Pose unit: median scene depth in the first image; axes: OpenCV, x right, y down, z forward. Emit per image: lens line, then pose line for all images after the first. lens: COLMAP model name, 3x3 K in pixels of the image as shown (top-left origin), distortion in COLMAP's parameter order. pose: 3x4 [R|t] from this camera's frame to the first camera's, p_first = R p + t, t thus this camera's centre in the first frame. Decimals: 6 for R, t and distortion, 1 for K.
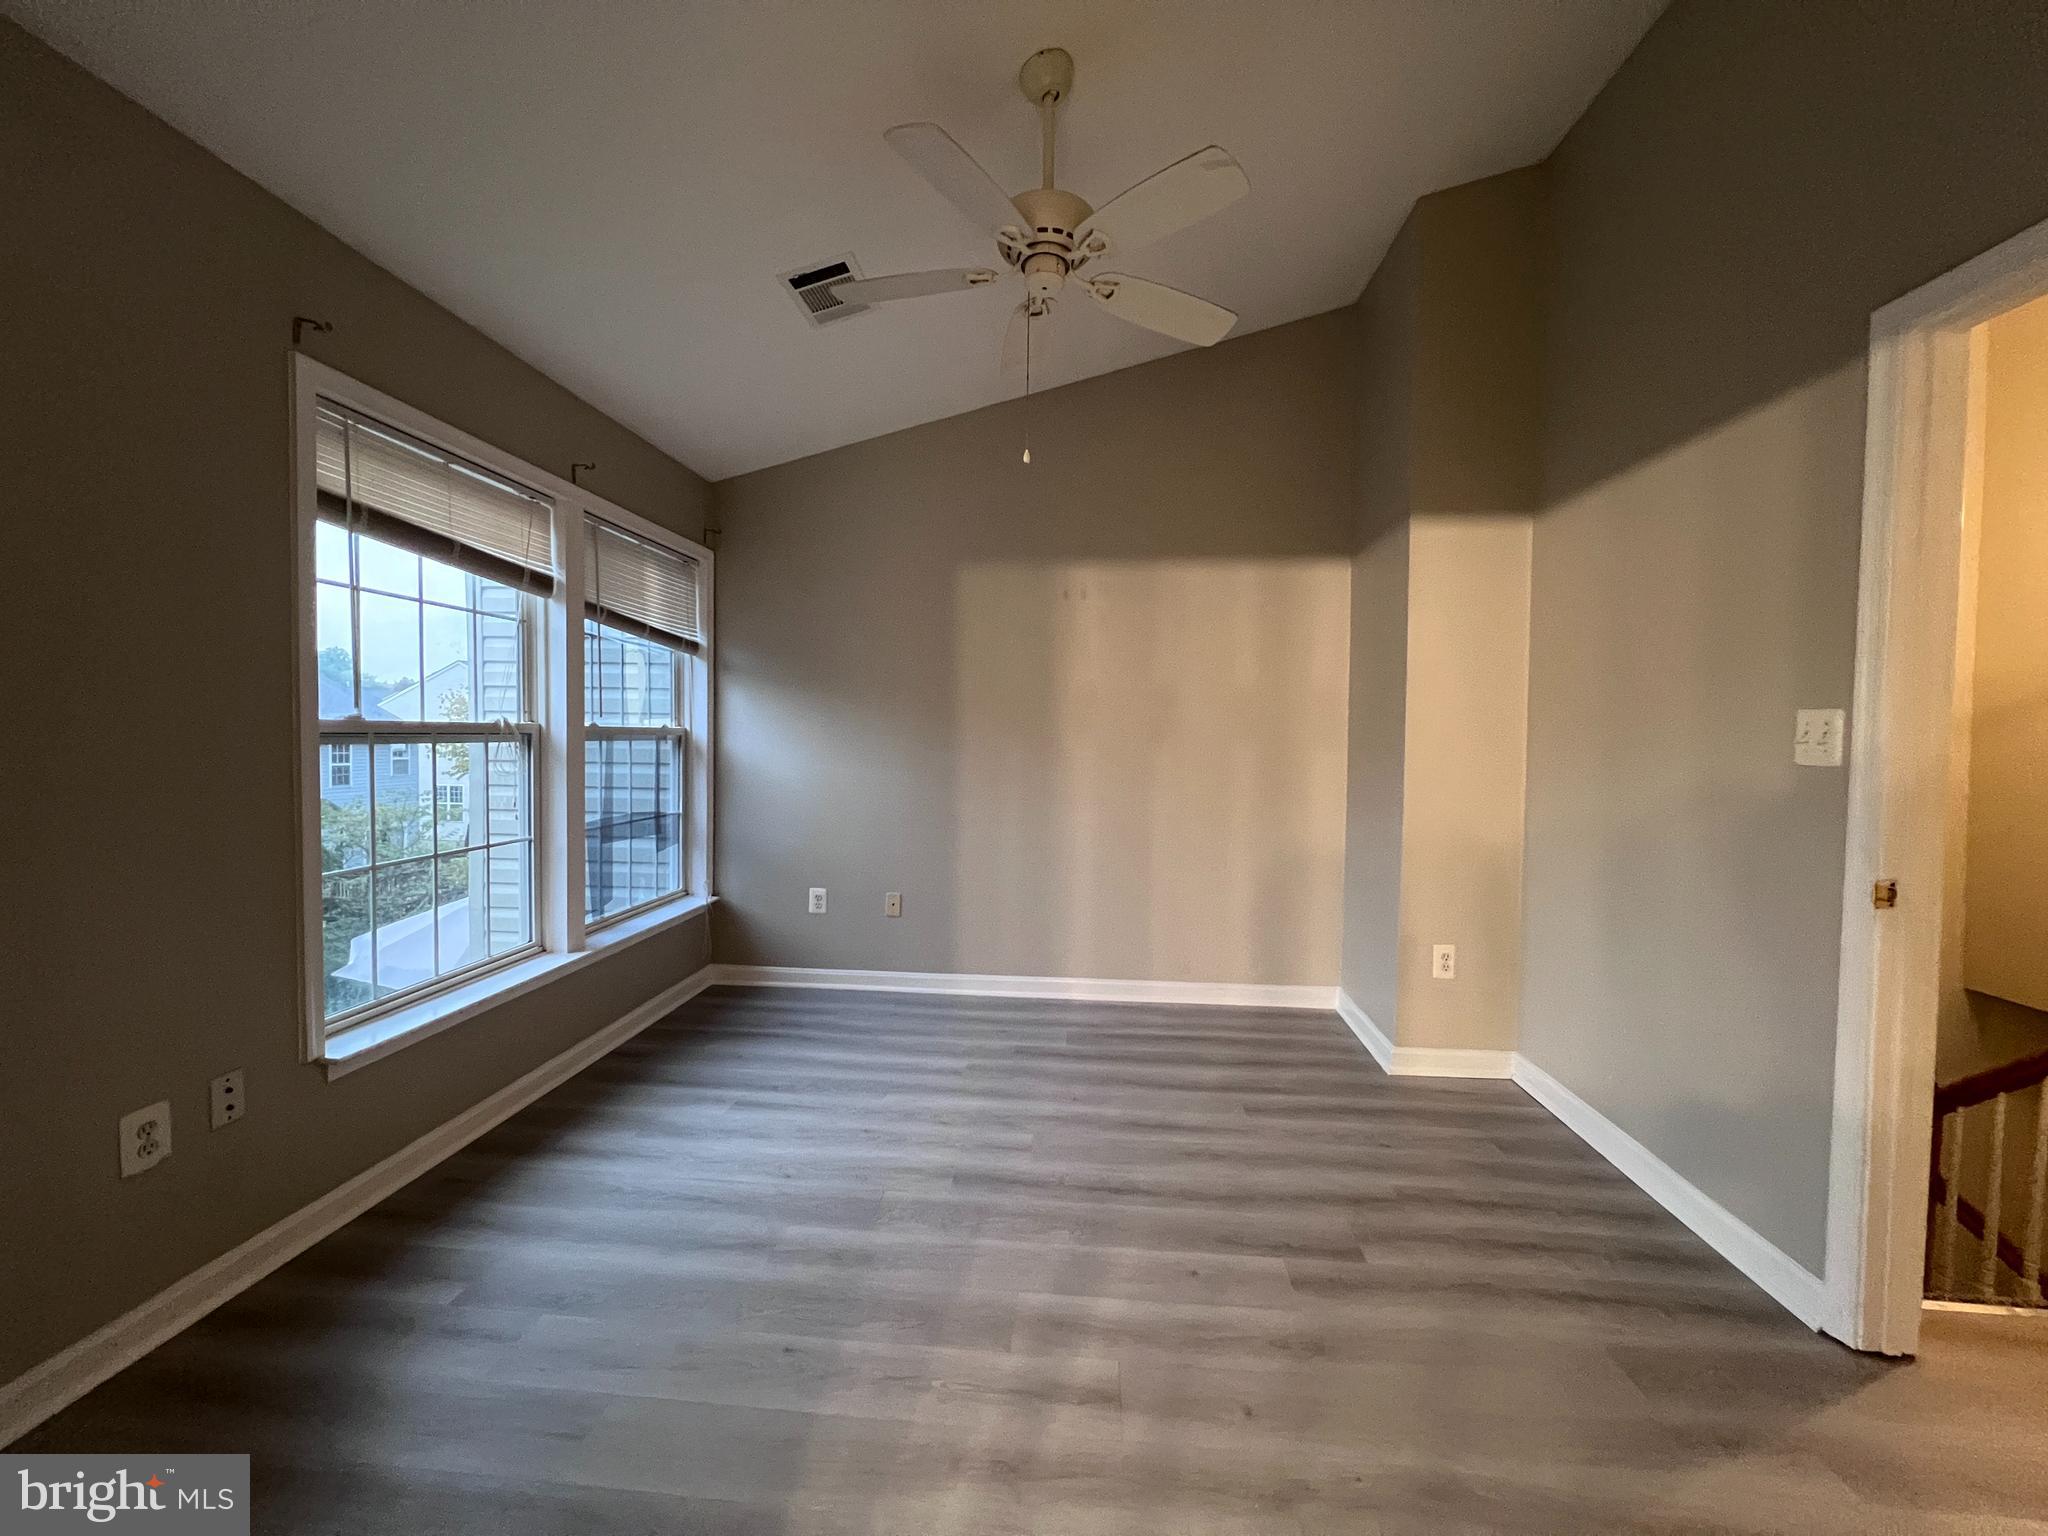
lens RADIAL K [[823.9, 0, 1022.6], [0, 823.9, 771.9], [0, 0, 1]] dist [0.000256, -0.000071]
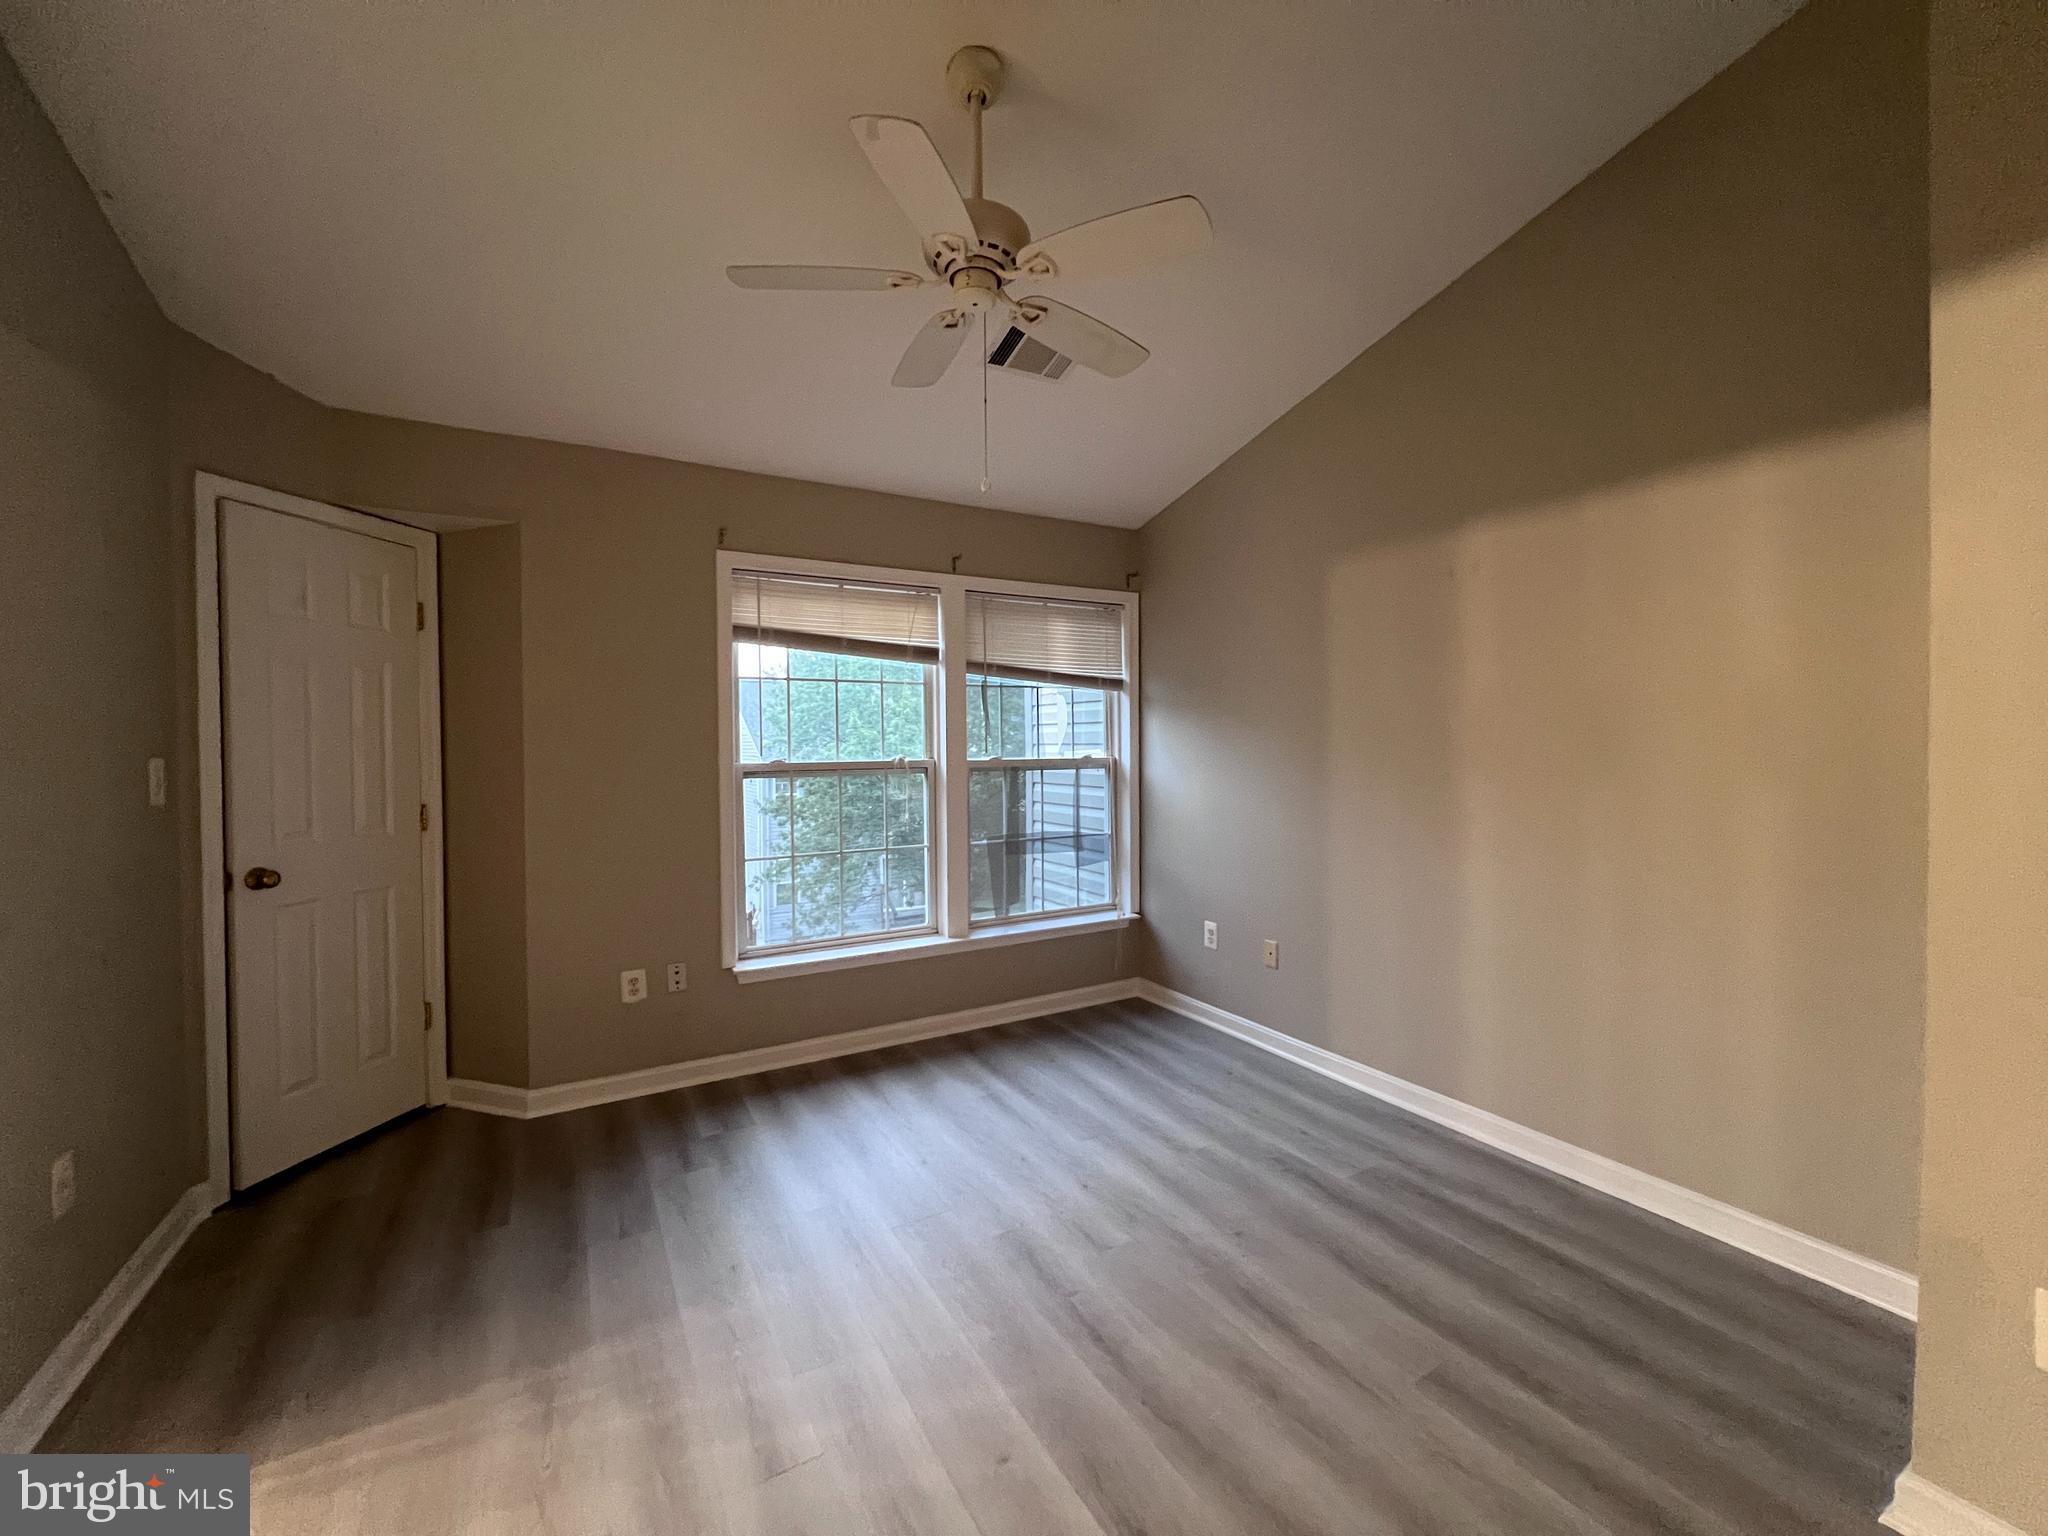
lens RADIAL K [[823.9, 0, 1015.0], [0, 823.9, 765.0], [0, 0, 1]] dist [0.000256, -0.000071]
pose [[0.570697, 0.001887, -0.821158, 0.476451], [-0.021513, 0.999688, -0.012654, -0.029385], [0.820879, 0.024887, 0.570560, 0.294722]]
